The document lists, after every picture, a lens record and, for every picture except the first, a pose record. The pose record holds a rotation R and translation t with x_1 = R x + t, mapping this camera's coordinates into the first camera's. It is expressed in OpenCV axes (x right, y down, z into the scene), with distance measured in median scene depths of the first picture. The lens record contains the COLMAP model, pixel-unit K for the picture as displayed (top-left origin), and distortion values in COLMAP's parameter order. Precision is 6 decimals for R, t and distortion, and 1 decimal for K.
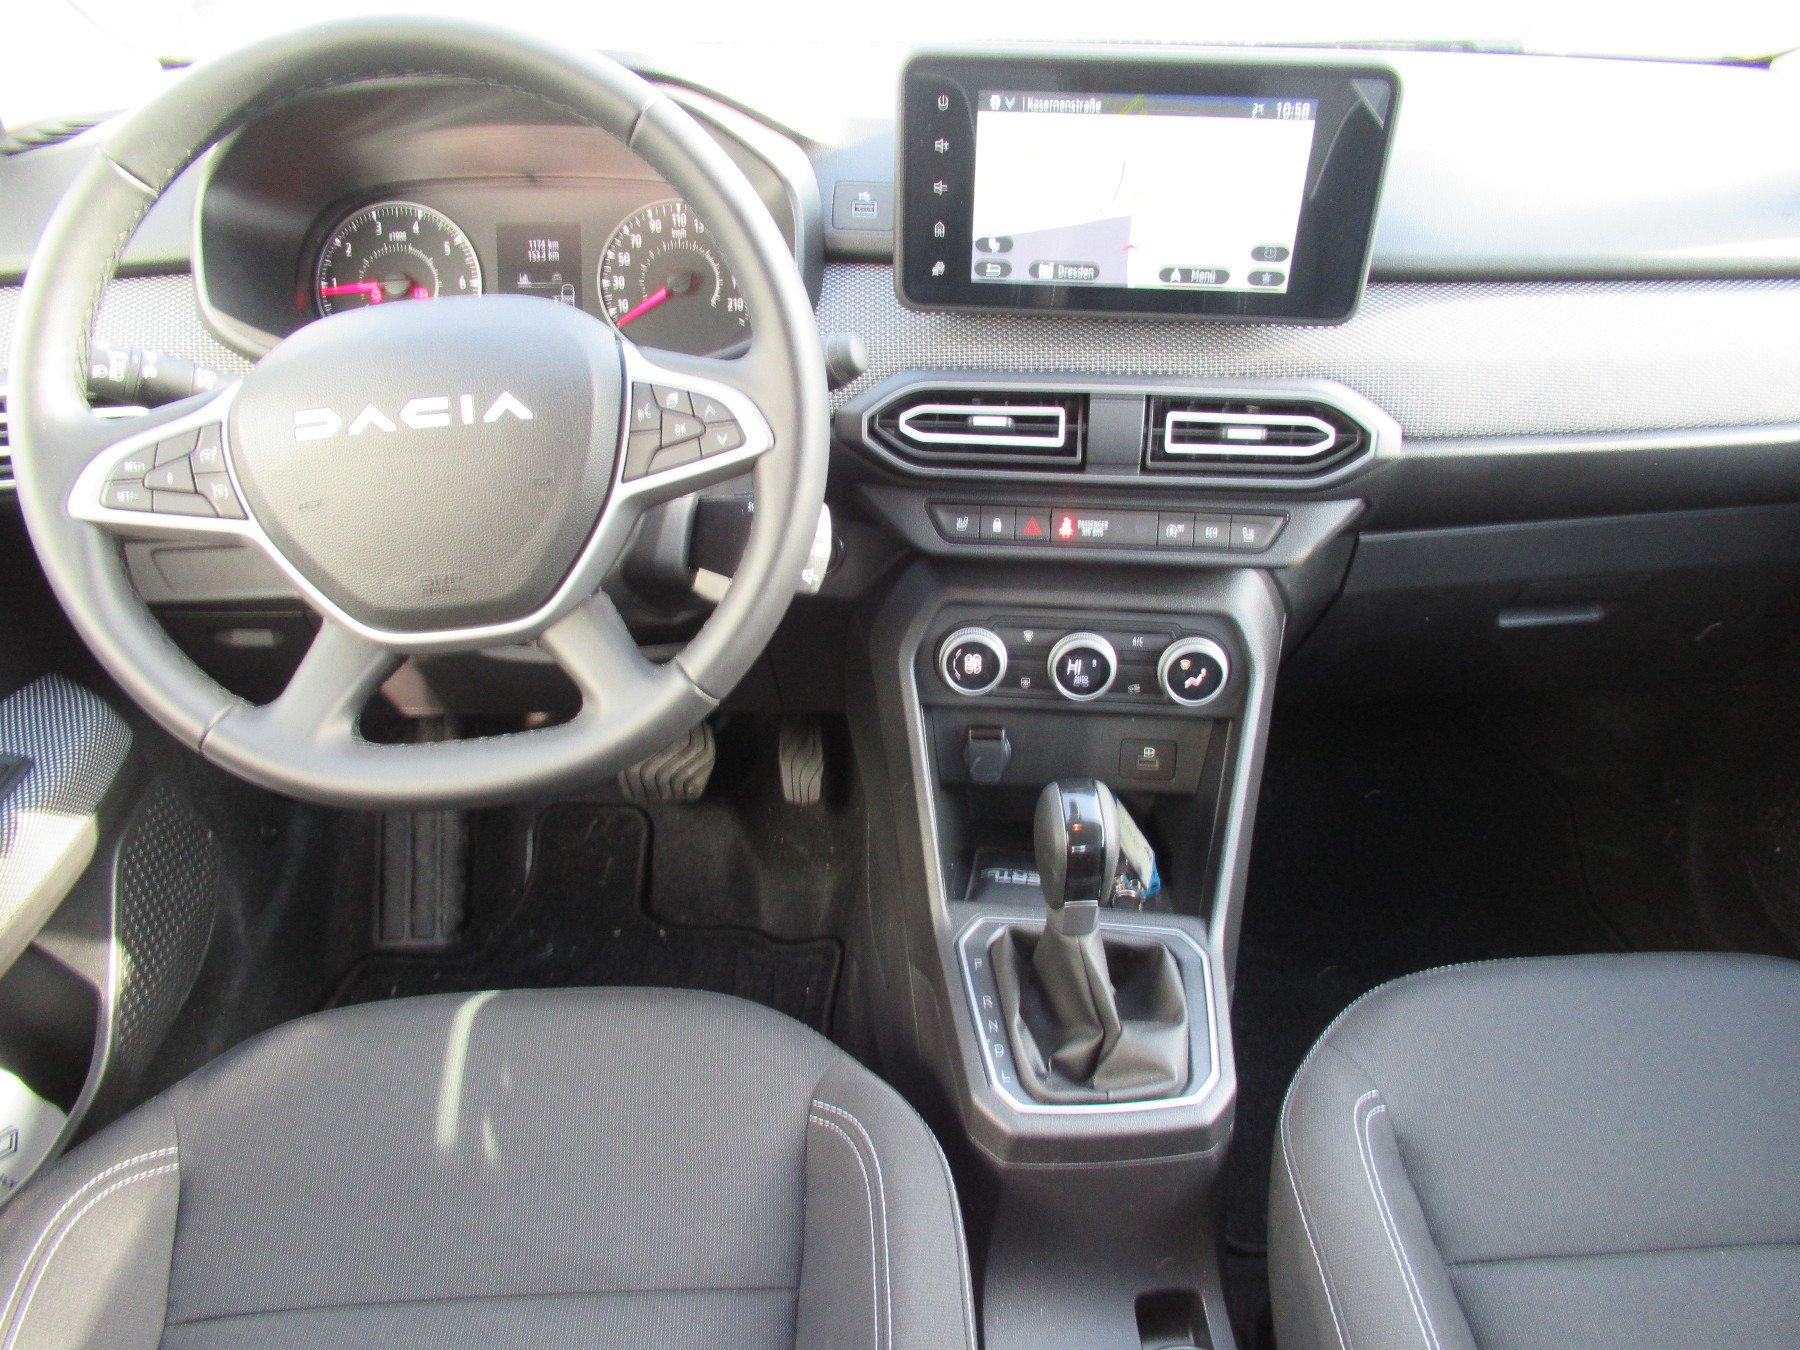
lens RADIAL K [[1333.4, 0, 887.9], [0, 1333.4, 677.9], [0, 0, 1]] dist [-0.000003, -0.002617]
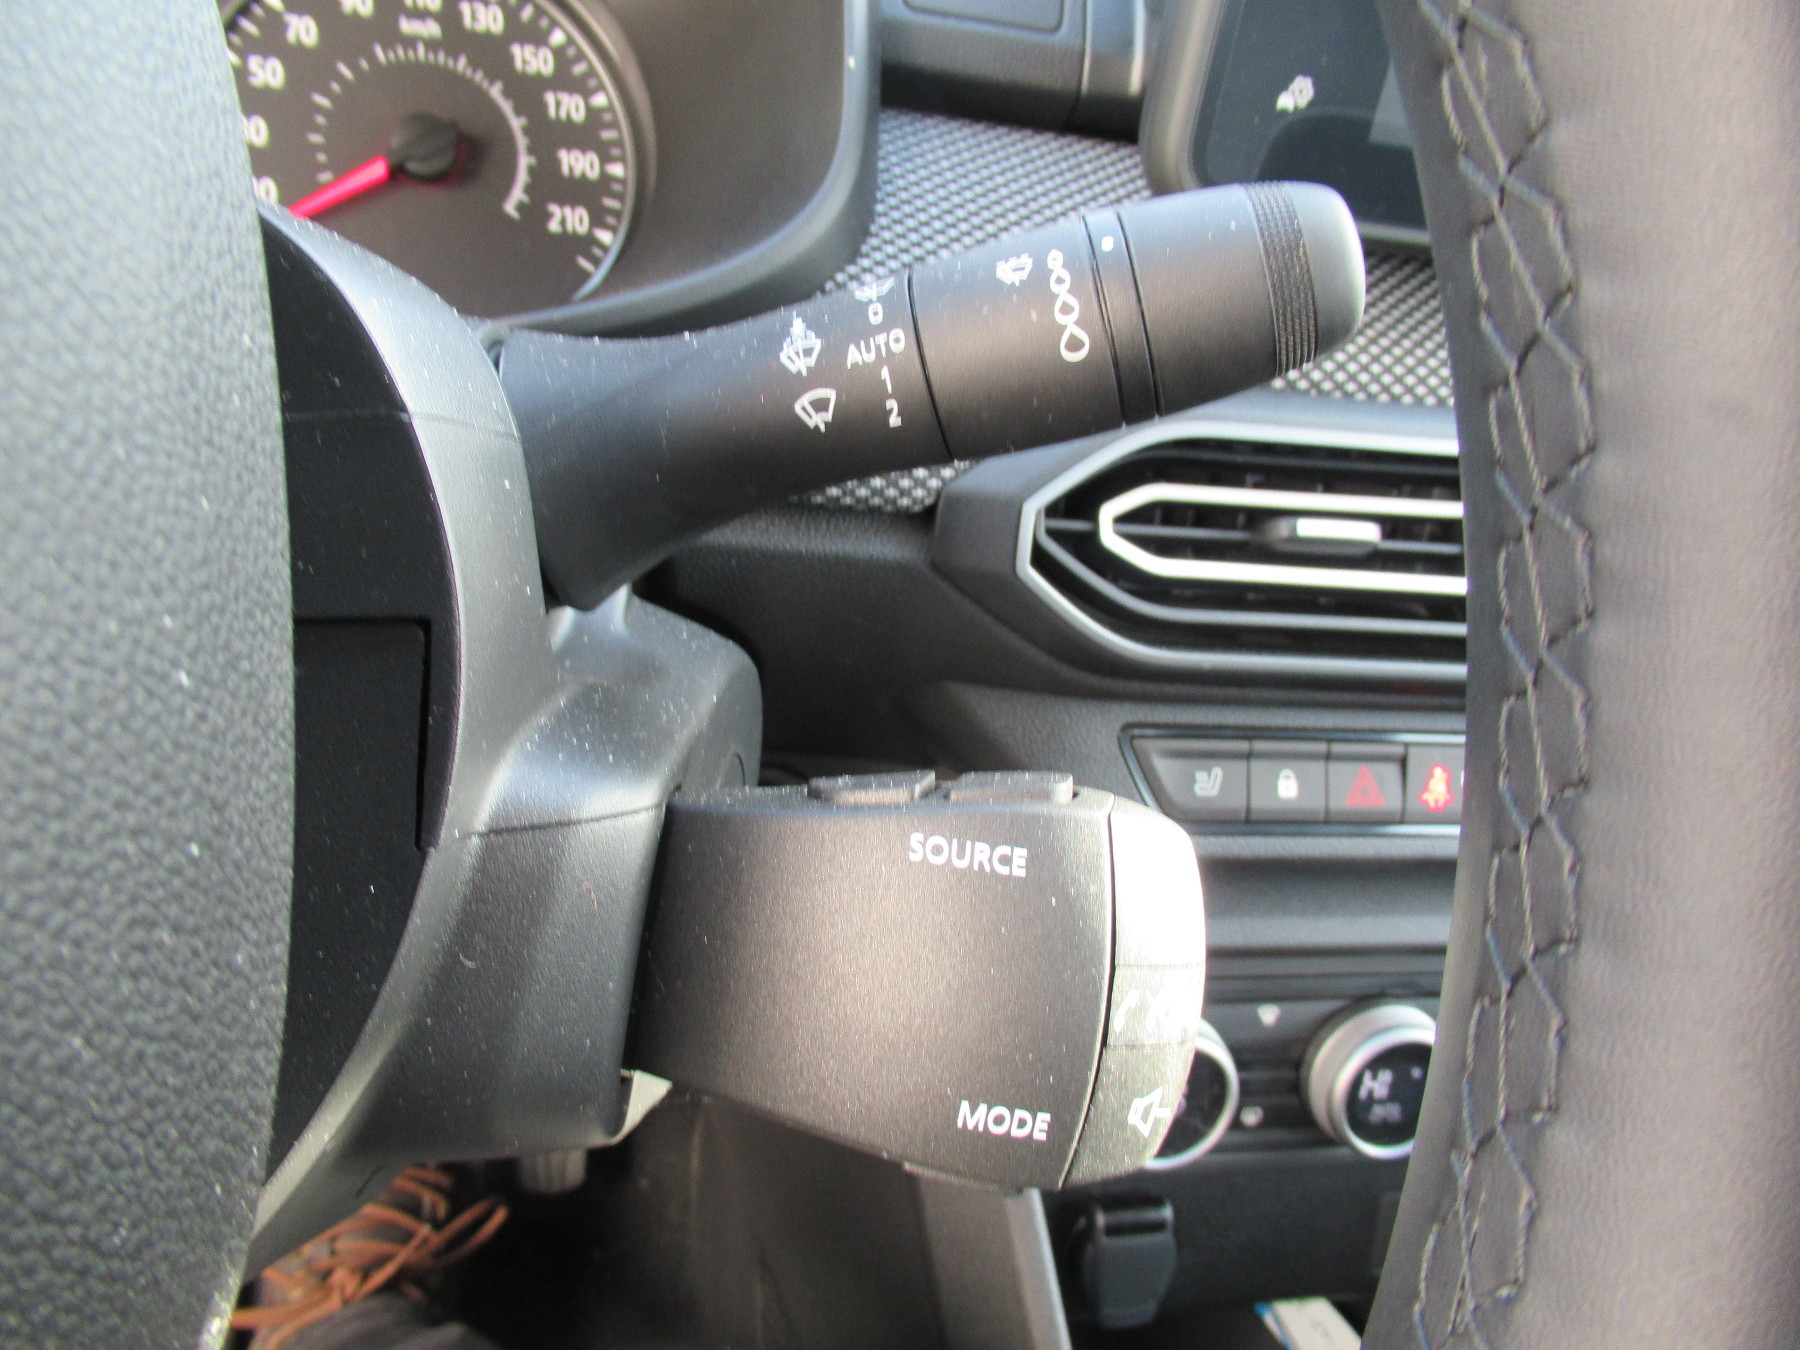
lens RADIAL K [[1341.0, 0, 894.6], [0, 1341.0, 682.1], [0, 0, 1]] dist [0.000046, -0.002694]
pose [[0.956665, -0.002311, 0.291183, -0.140673], [0.024524, 0.997055, -0.072658, -0.112208], [-0.290157, 0.076651, 0.953904, 0.609065]]
